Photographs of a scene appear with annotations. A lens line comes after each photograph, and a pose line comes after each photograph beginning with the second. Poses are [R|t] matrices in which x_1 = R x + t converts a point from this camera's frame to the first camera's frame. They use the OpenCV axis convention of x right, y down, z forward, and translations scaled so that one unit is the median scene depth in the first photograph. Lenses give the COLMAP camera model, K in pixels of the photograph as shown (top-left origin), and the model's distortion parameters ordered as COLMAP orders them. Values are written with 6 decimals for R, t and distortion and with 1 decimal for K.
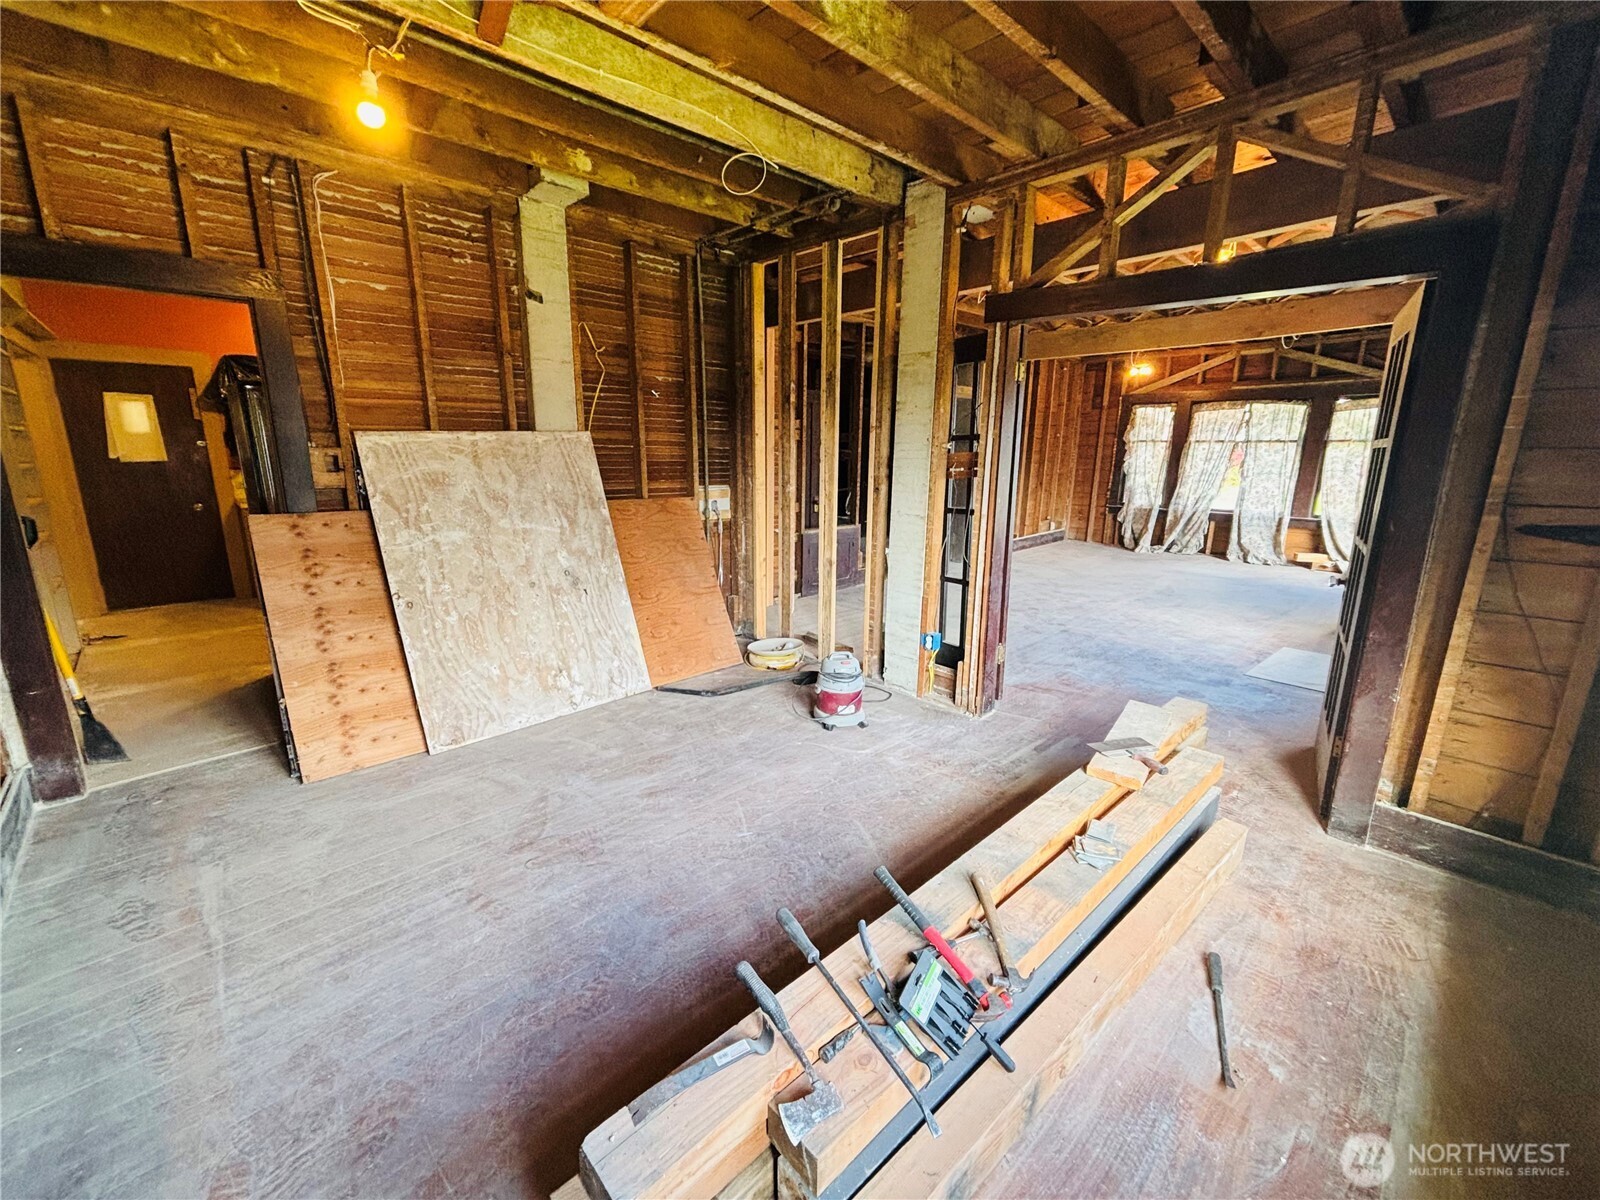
lens RADIAL K [[650.2, 0, 800.1], [0, 650.2, 594.8], [0, 0, 1]] dist [-0.001478, 0.000029]
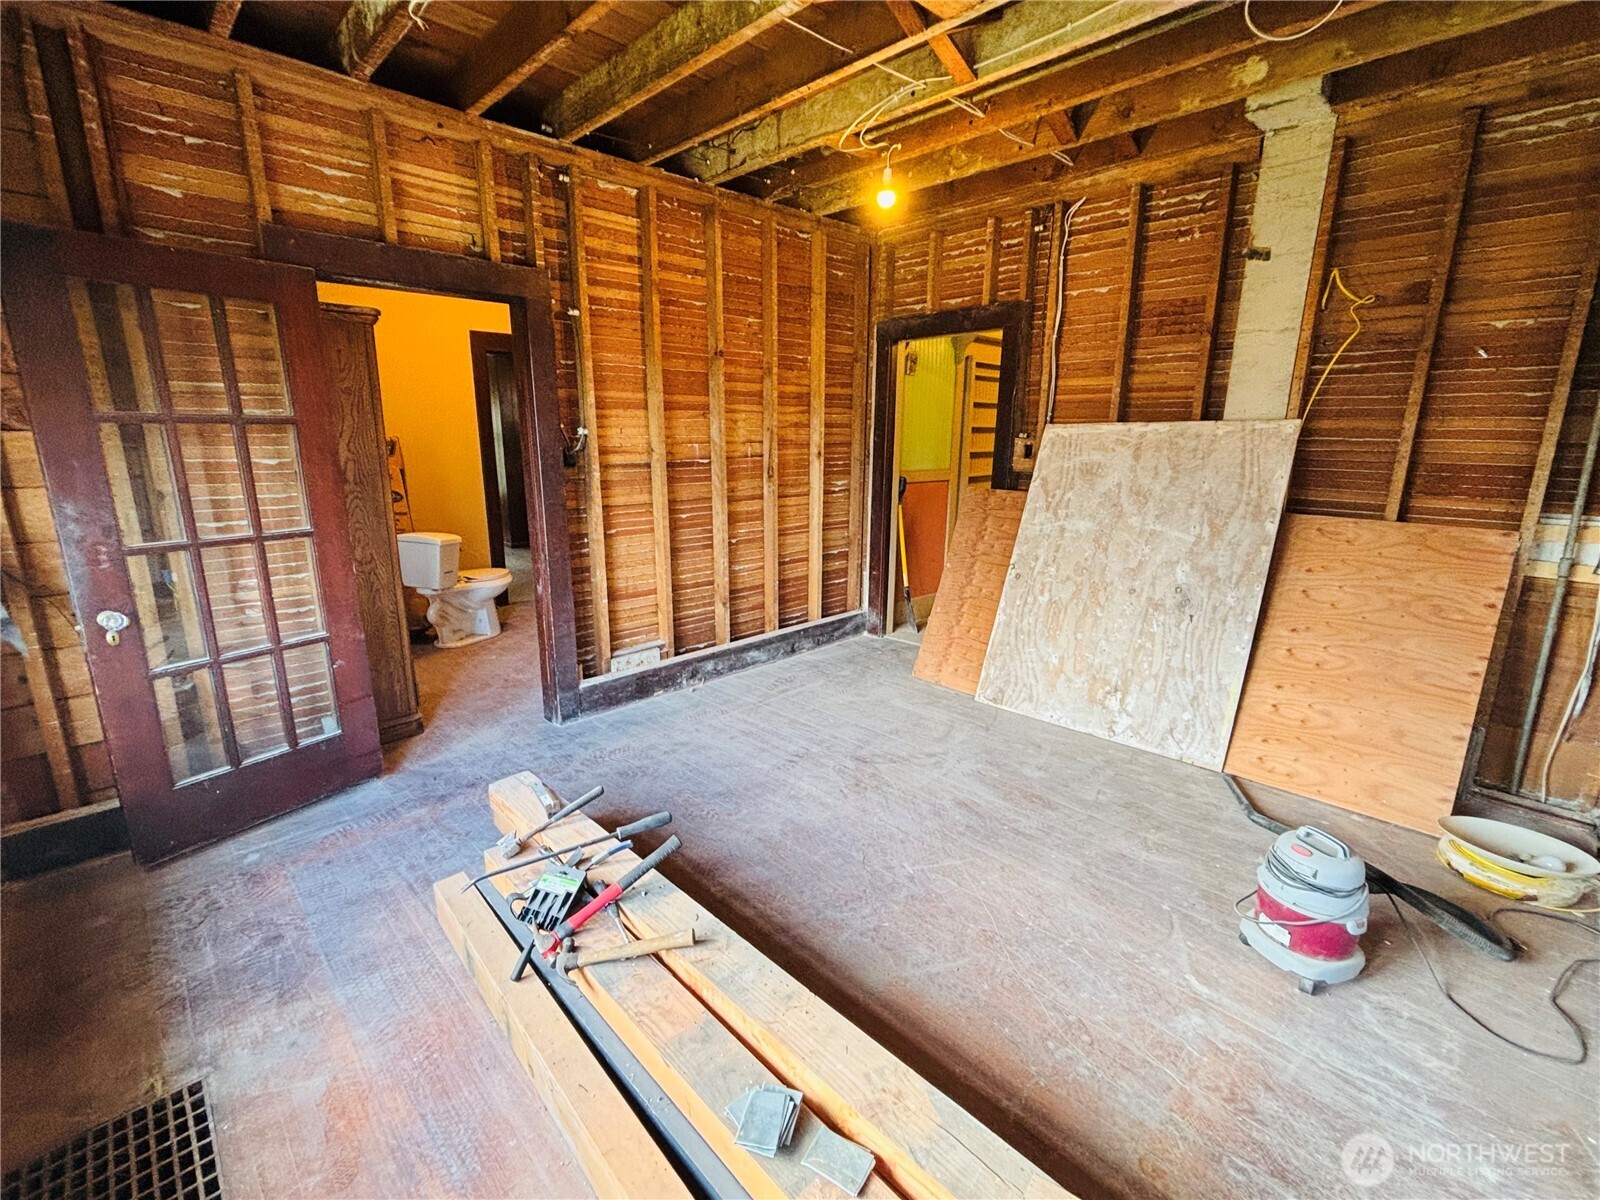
lens RADIAL K [[707.9, 0, 794.7], [0, 707.9, 591.9], [0, 0, 1]] dist [-0.001929, 0.000568]
pose [[0.010799, 0.215834, -0.976370, 0.557319], [-0.230765, 0.950608, 0.207586, -0.113569], [0.972949, 0.223071, 0.060073, 0.499756]]
